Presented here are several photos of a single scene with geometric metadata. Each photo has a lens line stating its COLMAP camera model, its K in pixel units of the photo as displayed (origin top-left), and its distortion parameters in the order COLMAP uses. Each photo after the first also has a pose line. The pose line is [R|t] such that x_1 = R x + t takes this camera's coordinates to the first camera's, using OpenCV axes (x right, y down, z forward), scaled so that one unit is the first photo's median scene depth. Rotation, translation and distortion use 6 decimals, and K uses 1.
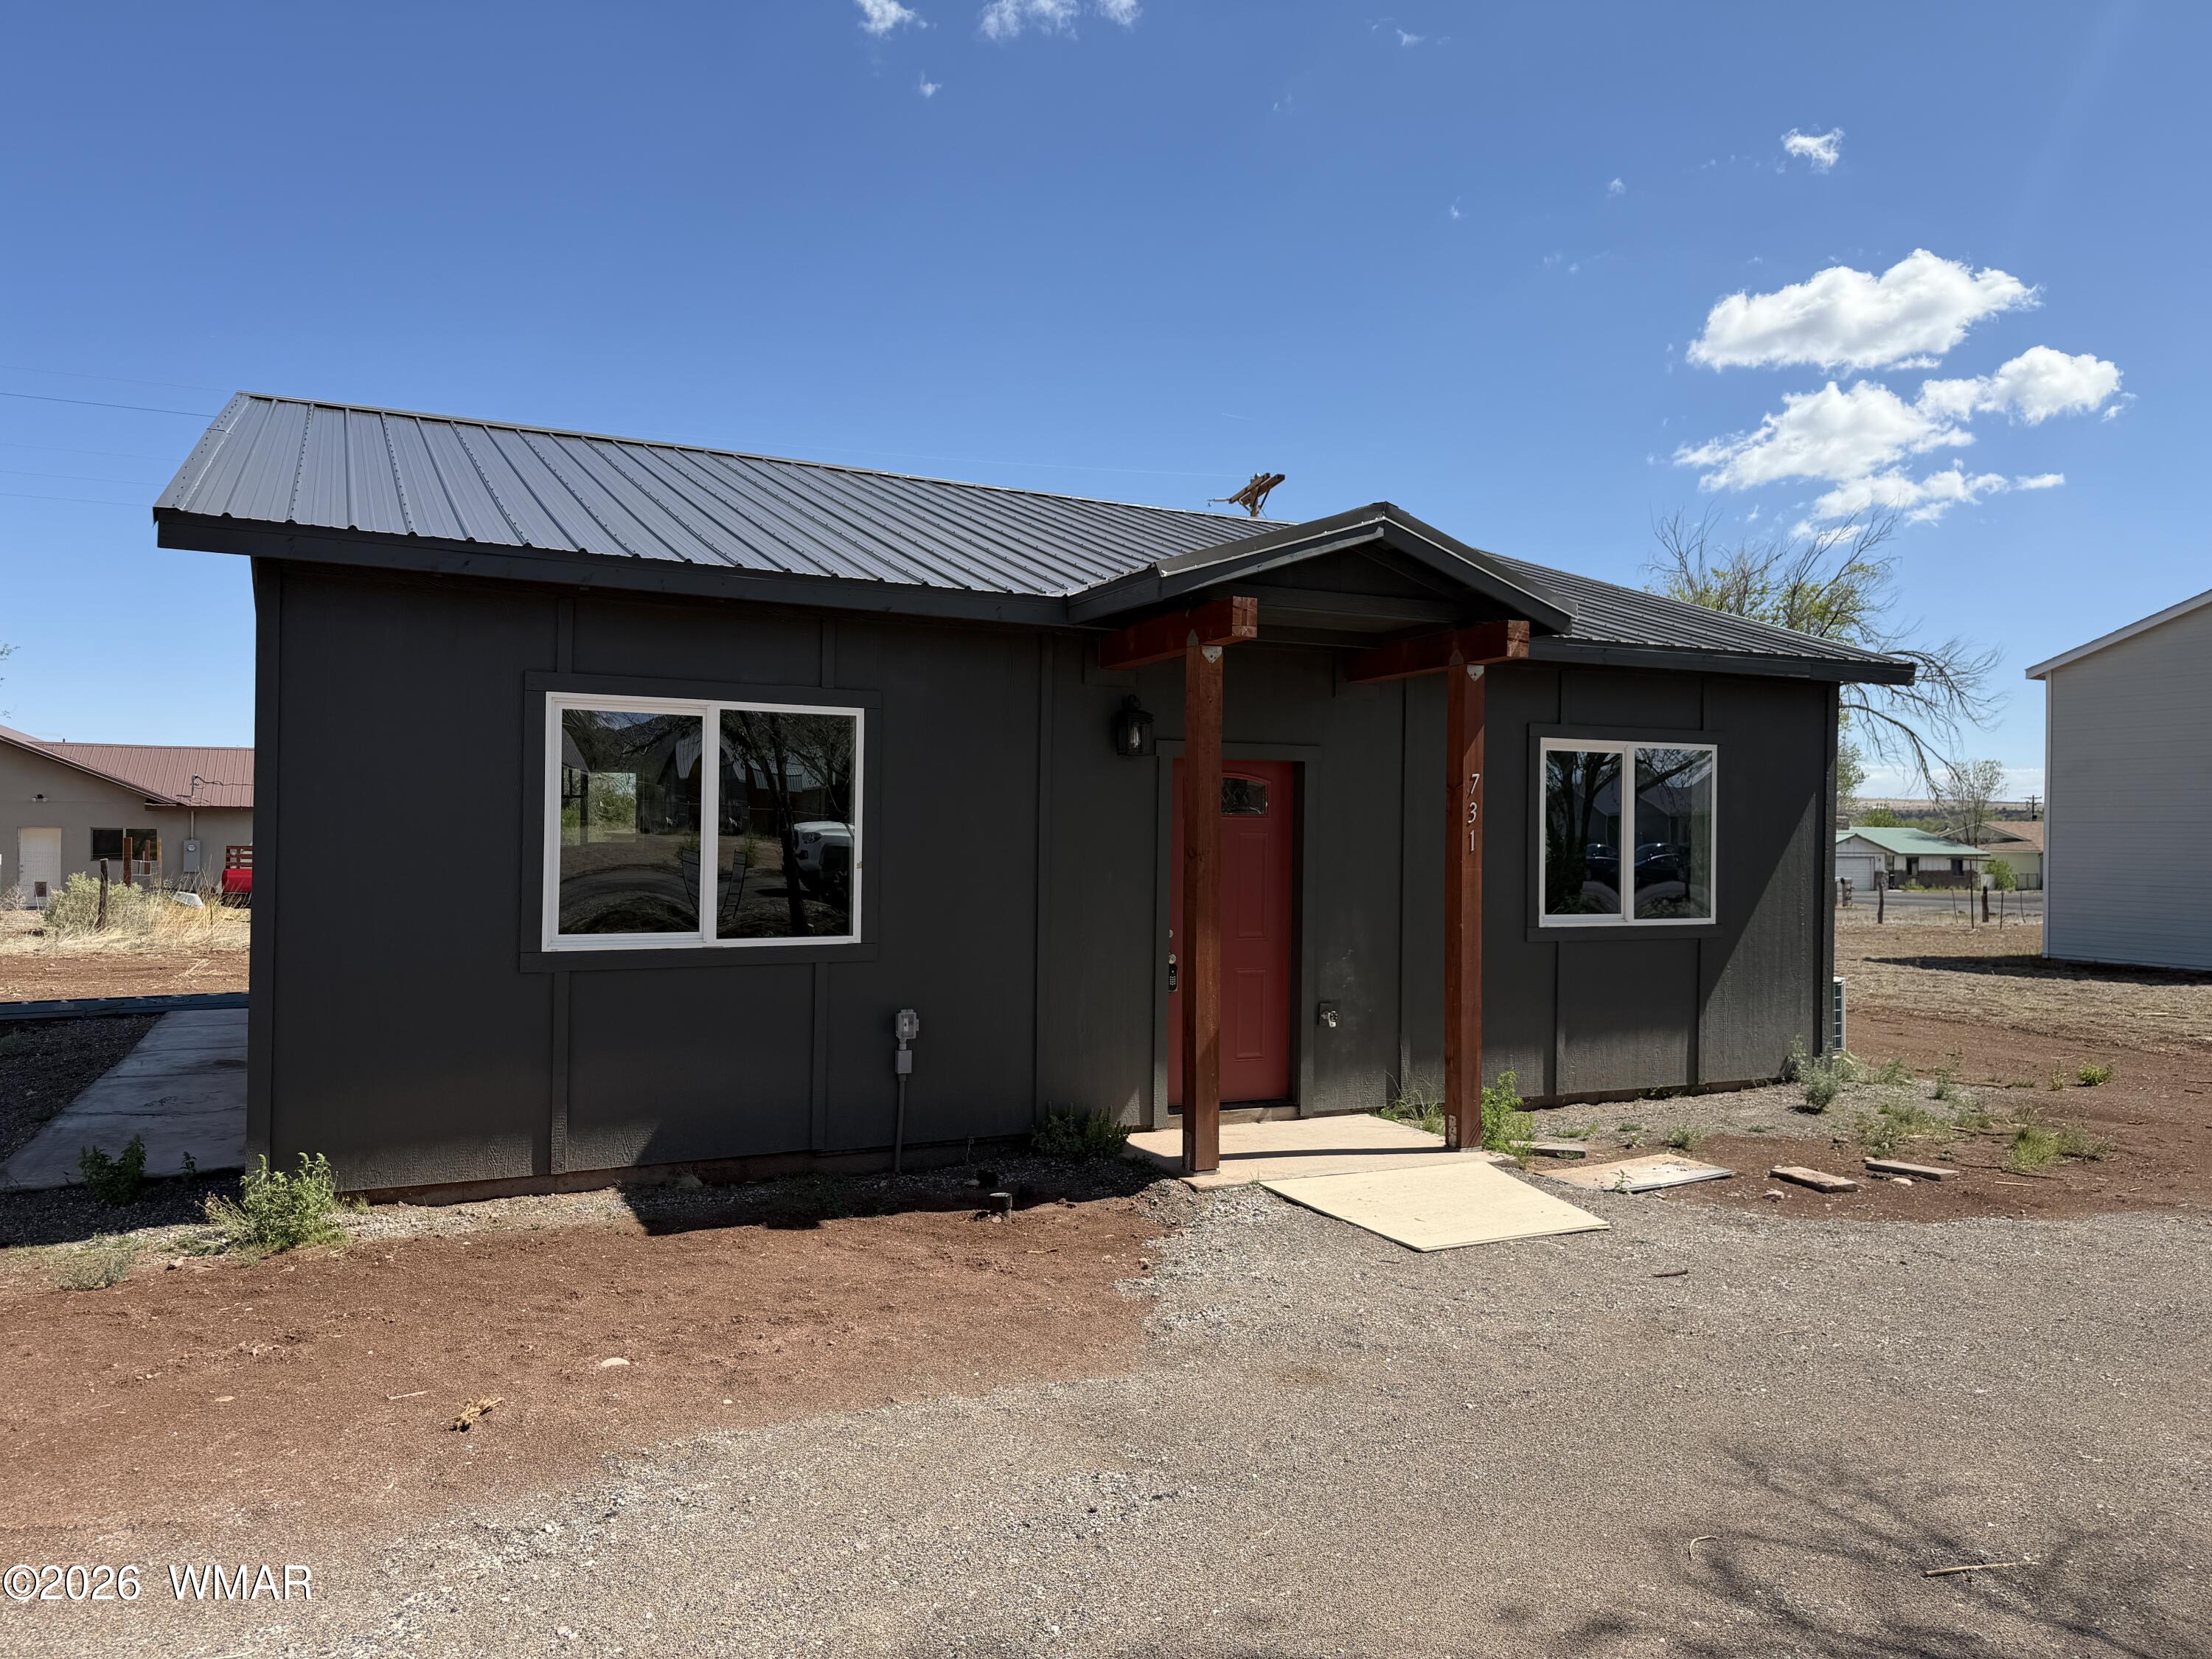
lens RADIAL K [[1545.1, 0, 1177.9], [0, 1545.1, 838.1], [0, 0, 1]] dist [0.077129, -0.114957]
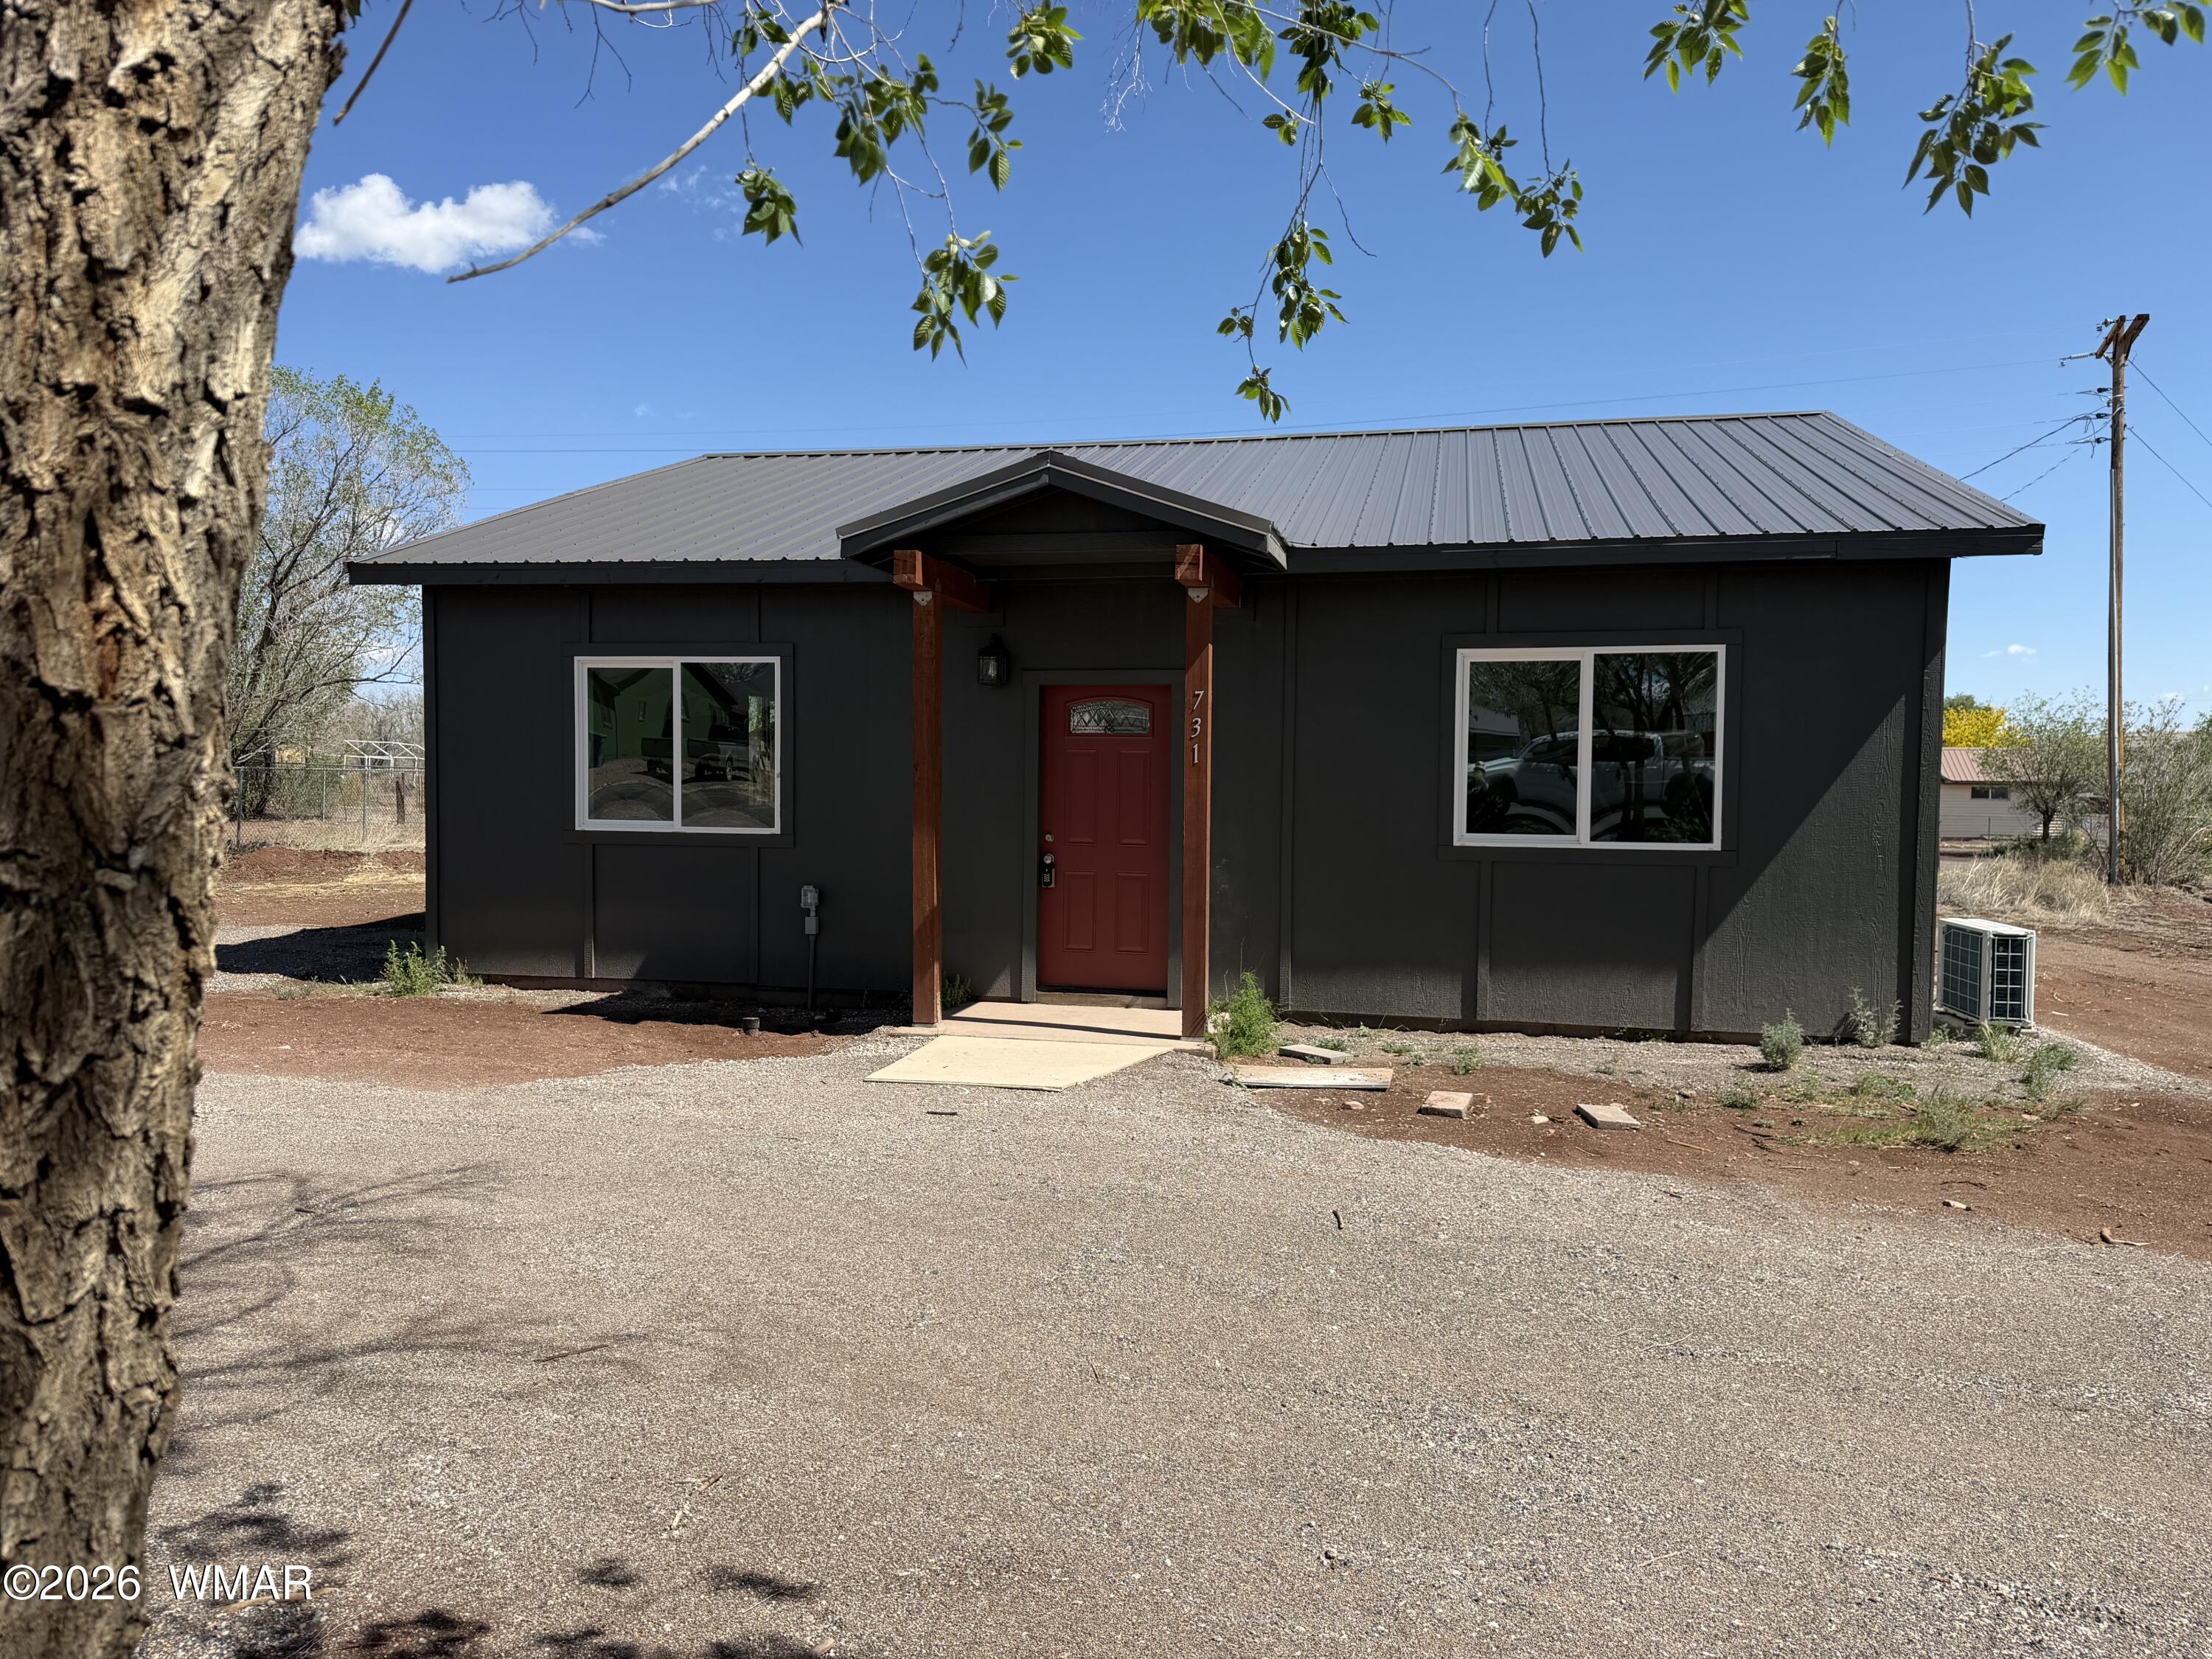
lens RADIAL K [[1545.1, 0, 1177.9], [0, 1545.1, 838.1], [0, 0, 1]] dist [0.077129, -0.114957]
pose [[0.784885, 0.019799, -0.619325, 0.892234], [-0.004219, 0.999637, 0.026610, 0.034222], [0.619627, -0.018273, 0.784684, 0.160695]]
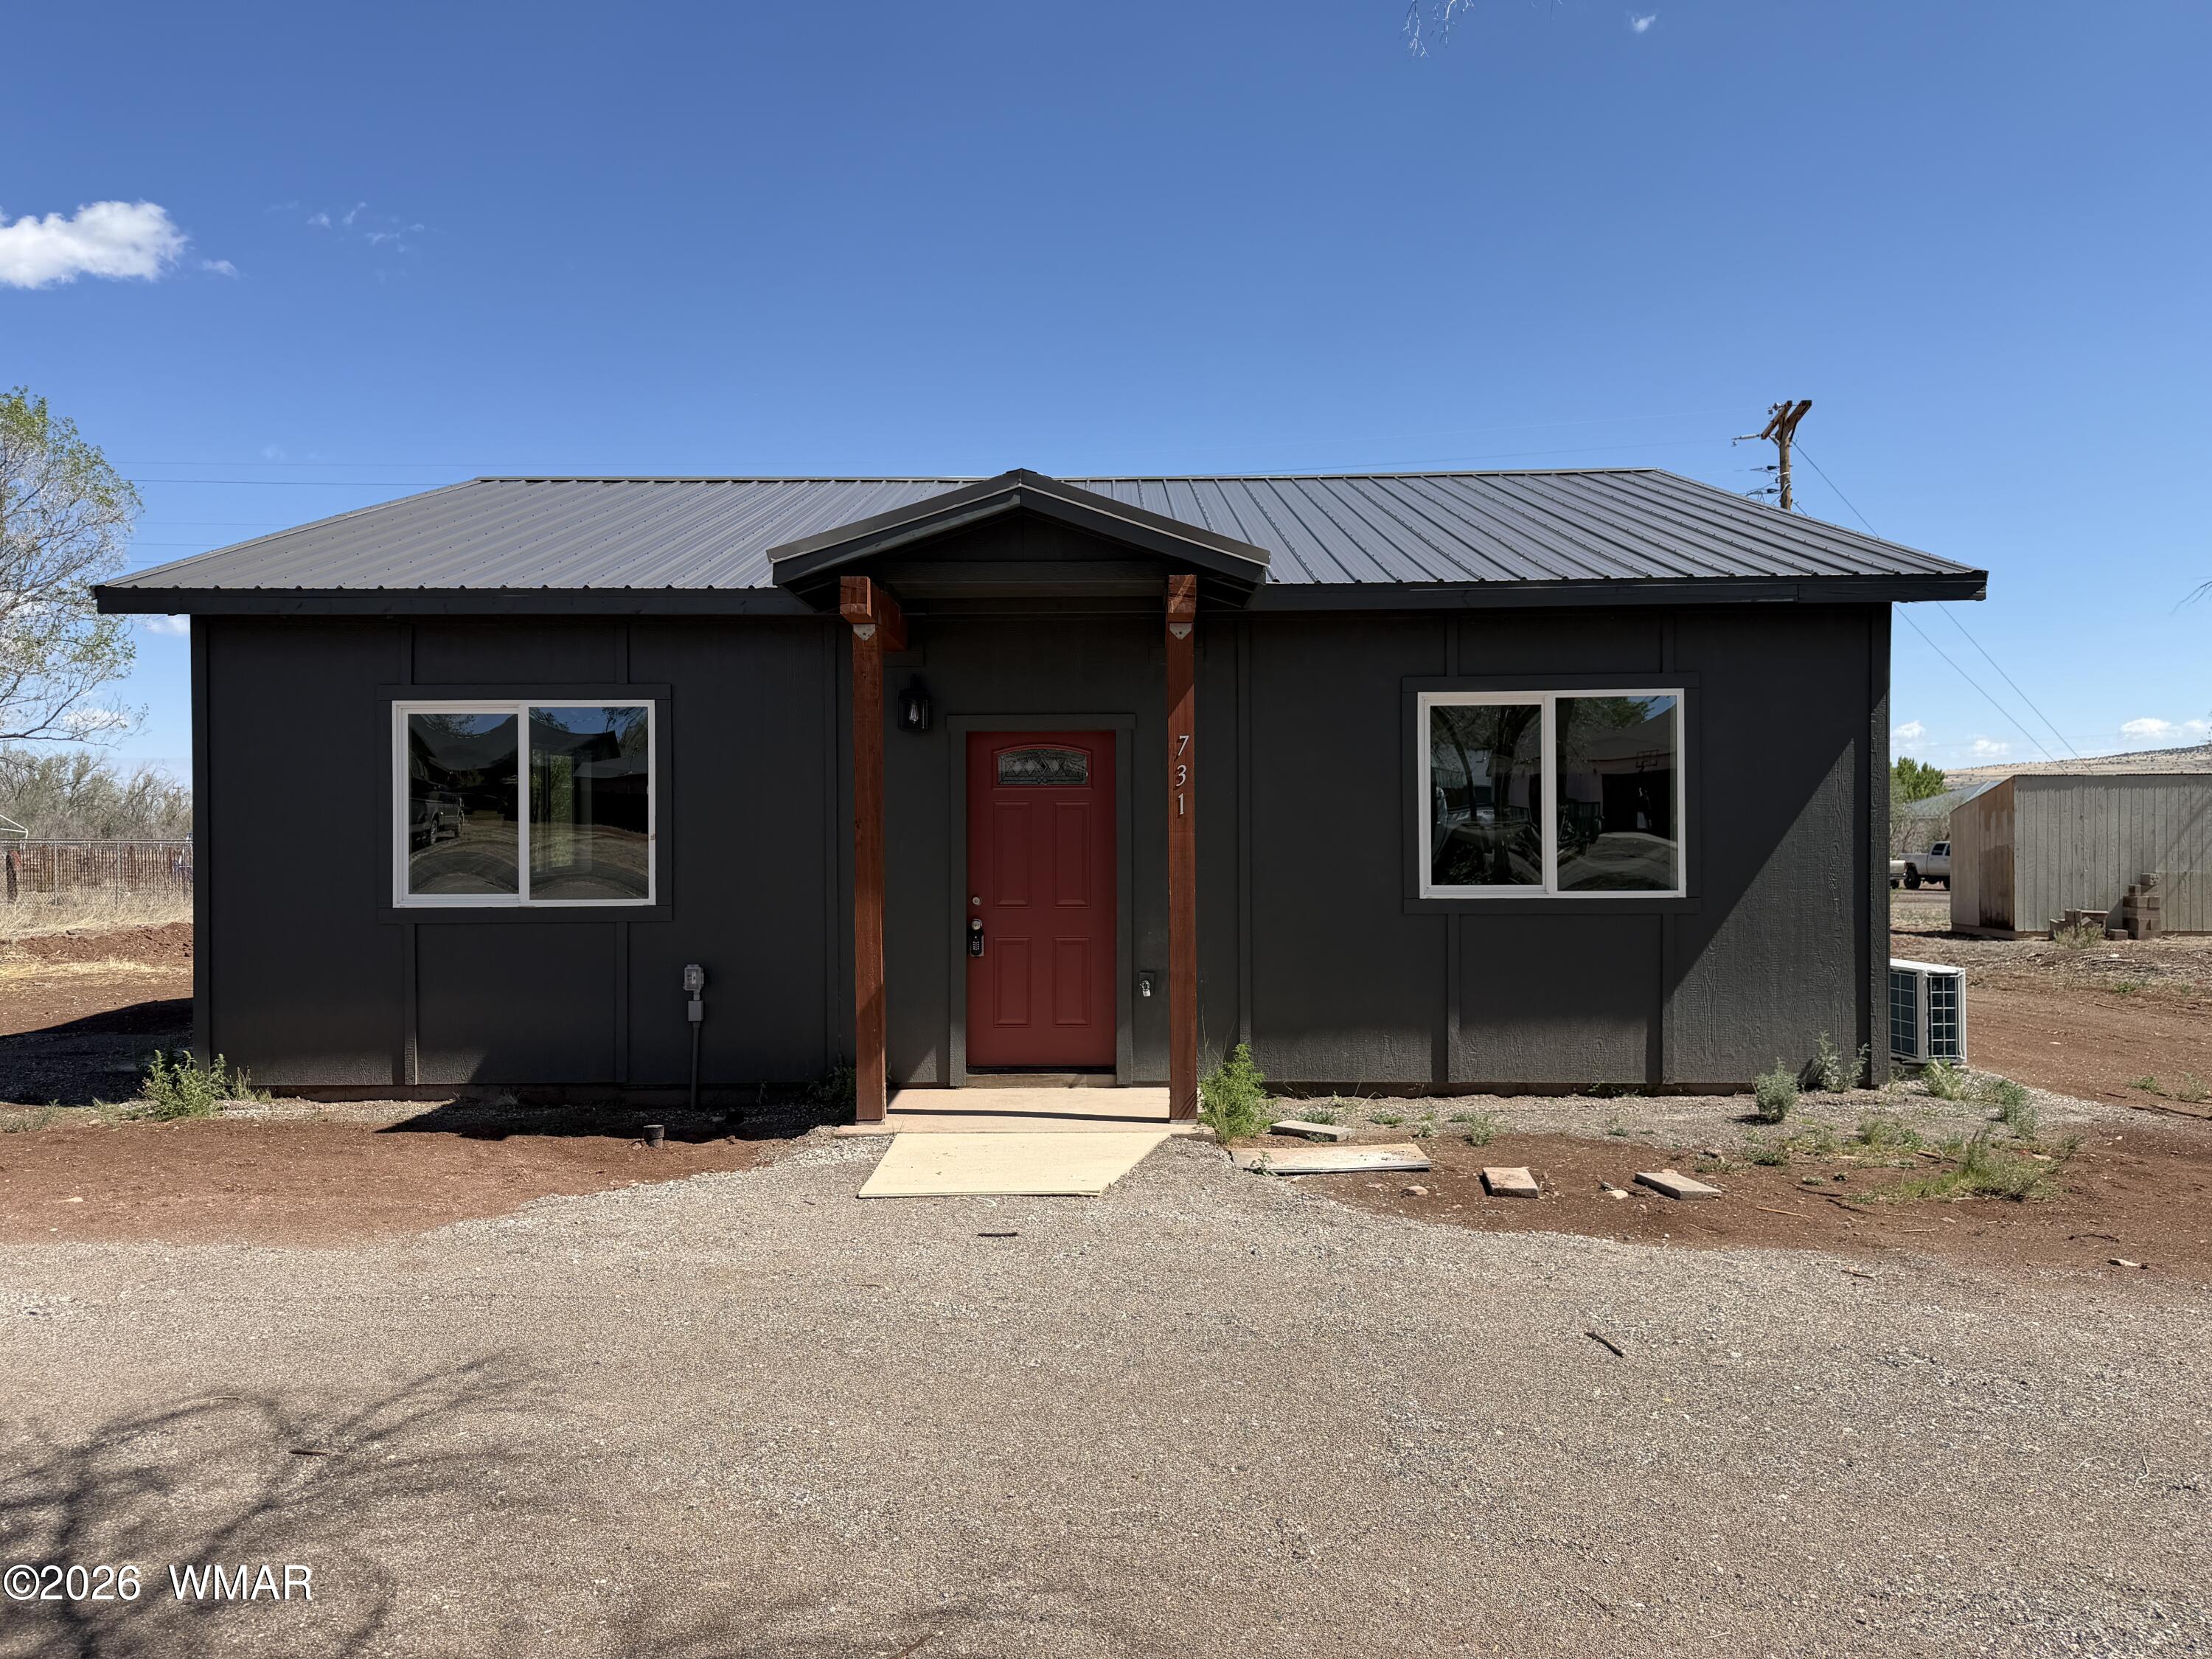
lens RADIAL K [[1537.0, 0, 1173.6], [0, 1537.0, 825.5], [0, 0, 1]] dist [0.061805, -0.076682]
pose [[0.894679, -0.020705, -0.446230, 0.651811], [0.015241, 0.999759, -0.015829, 0.032435], [0.446450, 0.007361, 0.894778, 0.142587]]
